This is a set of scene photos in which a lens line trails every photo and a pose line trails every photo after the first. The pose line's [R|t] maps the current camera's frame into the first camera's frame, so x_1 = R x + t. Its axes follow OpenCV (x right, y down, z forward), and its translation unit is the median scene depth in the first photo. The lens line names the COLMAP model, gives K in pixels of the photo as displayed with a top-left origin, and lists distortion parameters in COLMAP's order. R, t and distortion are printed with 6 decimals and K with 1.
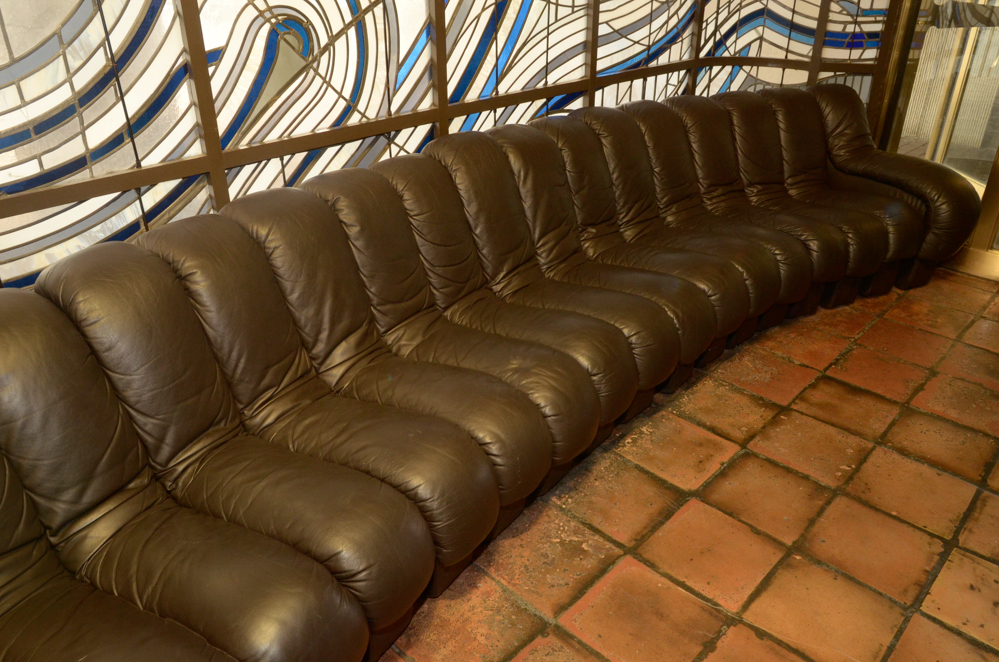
lens RADIAL K [[737.8, 0, 502.4], [0, 737.8, 326.9], [0, 0, 1]] dist [-0.090958, 0.044587]
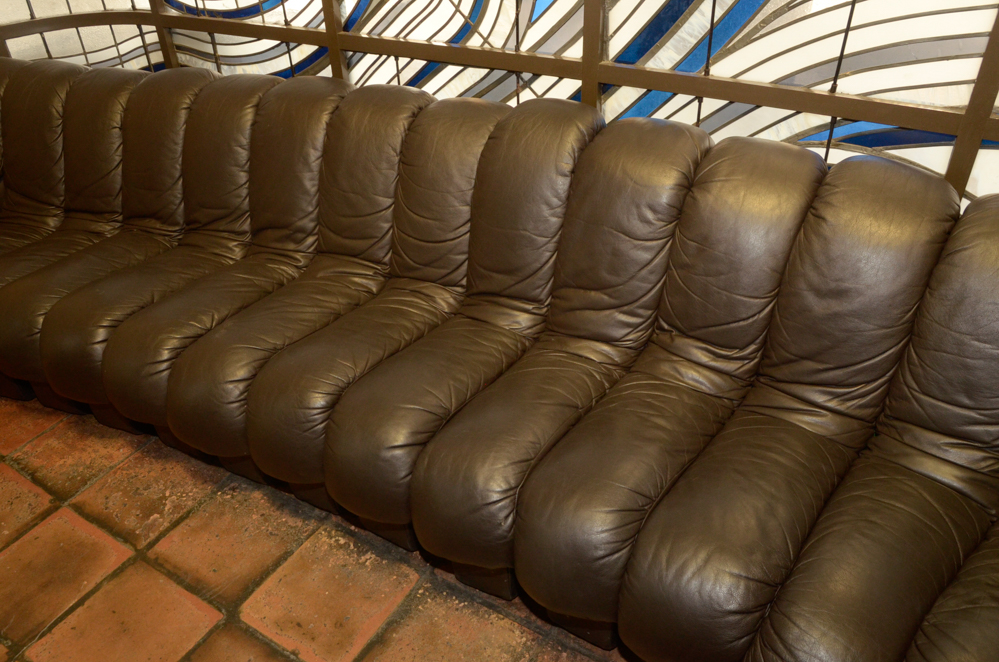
lens RADIAL K [[737.8, 0, 493.6], [0, 737.8, 335.8], [0, 0, 1]] dist [-0.090958, 0.044587]
pose [[0.212130, 0.553431, -0.805428, 0.642596], [-0.429801, 0.793029, 0.431712, -0.371408], [0.877651, 0.254594, 0.406091, 0.729739]]
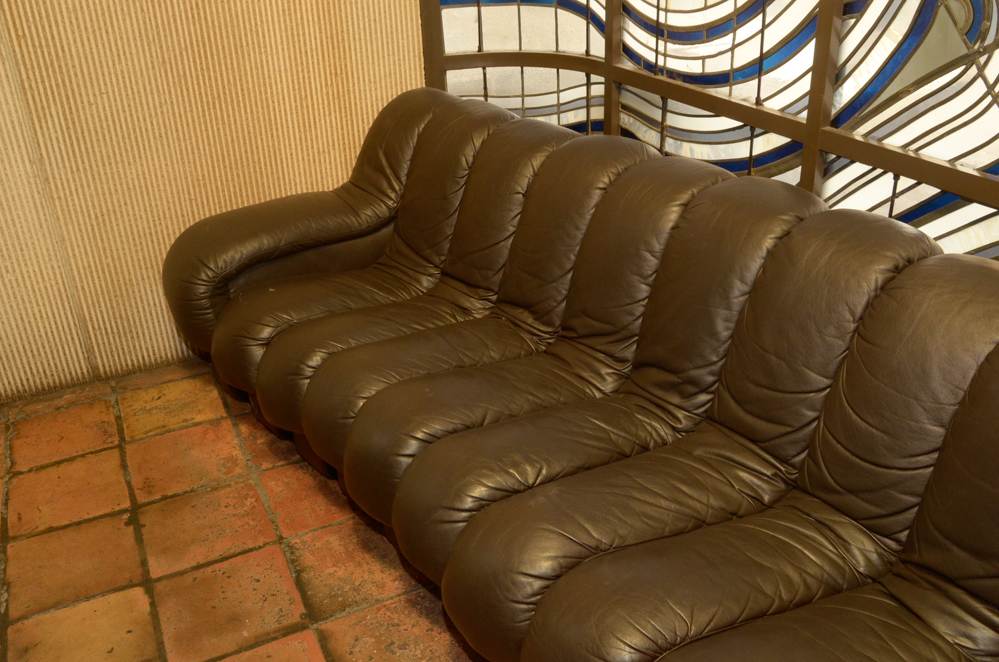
lens RADIAL K [[907.8, 0, 493.9], [0, 907.8, 343.6], [0, 0, 1]] dist [-0.072839, 0.045129]
pose [[-0.357017, 0.444968, -0.821305, 0.516866], [-0.400551, 0.721381, 0.564949, -0.393539], [0.843859, 0.530671, -0.079313, 0.748300]]
